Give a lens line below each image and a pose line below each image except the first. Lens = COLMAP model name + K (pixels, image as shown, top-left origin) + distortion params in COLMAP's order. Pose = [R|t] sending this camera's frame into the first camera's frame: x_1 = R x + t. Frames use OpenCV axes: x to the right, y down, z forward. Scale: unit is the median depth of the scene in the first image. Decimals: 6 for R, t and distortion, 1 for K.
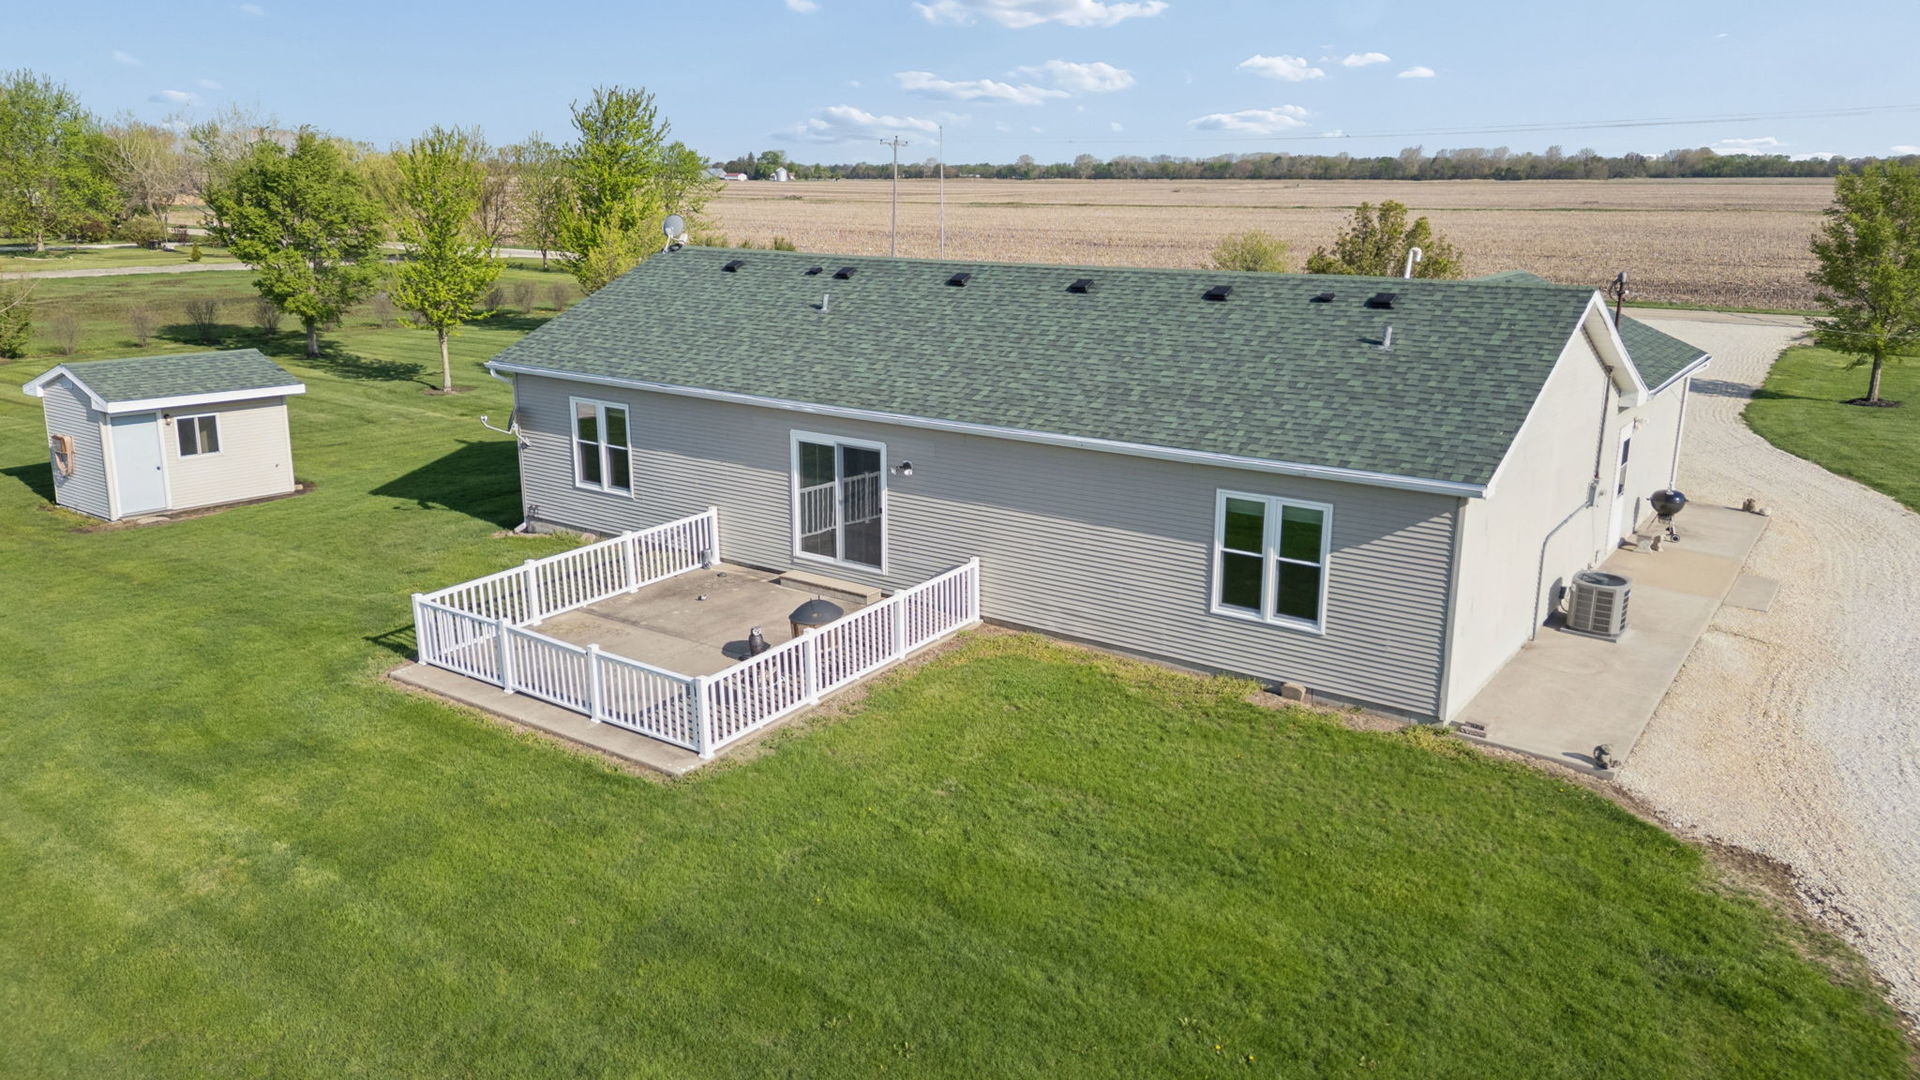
lens RADIAL K [[1341.0, 0, 960.0], [0, 1341.0, 540.0], [0, 0, 1]] dist [0.078209, -0.072148]
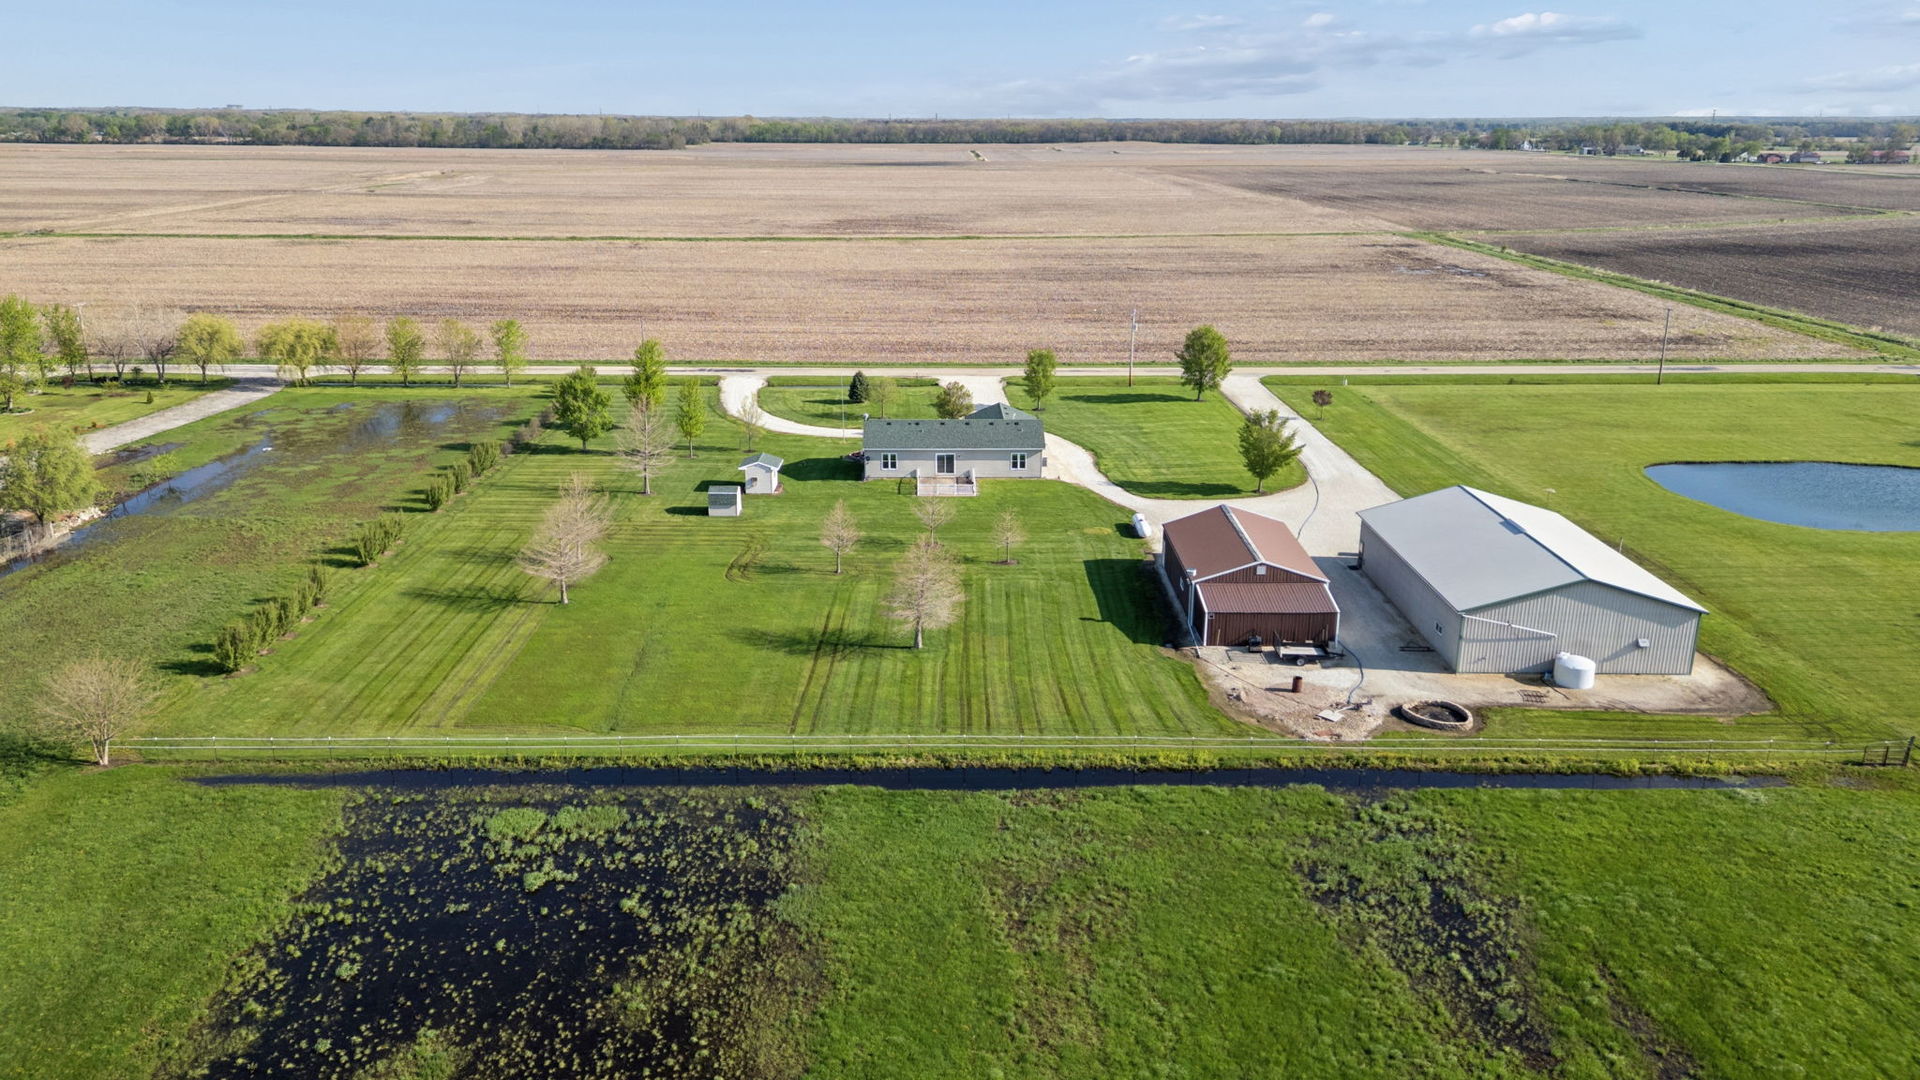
lens RADIAL K [[1361.3, 0, 954.8], [0, 1361.3, 568.3], [0, 0, 1]] dist [0.088132, -0.087294]
pose [[0.801409, -0.184299, 0.569015, -4.092865], [0.151526, 0.982868, 0.104932, -0.227768], [-0.578605, 0.002127, 0.815605, -4.579482]]
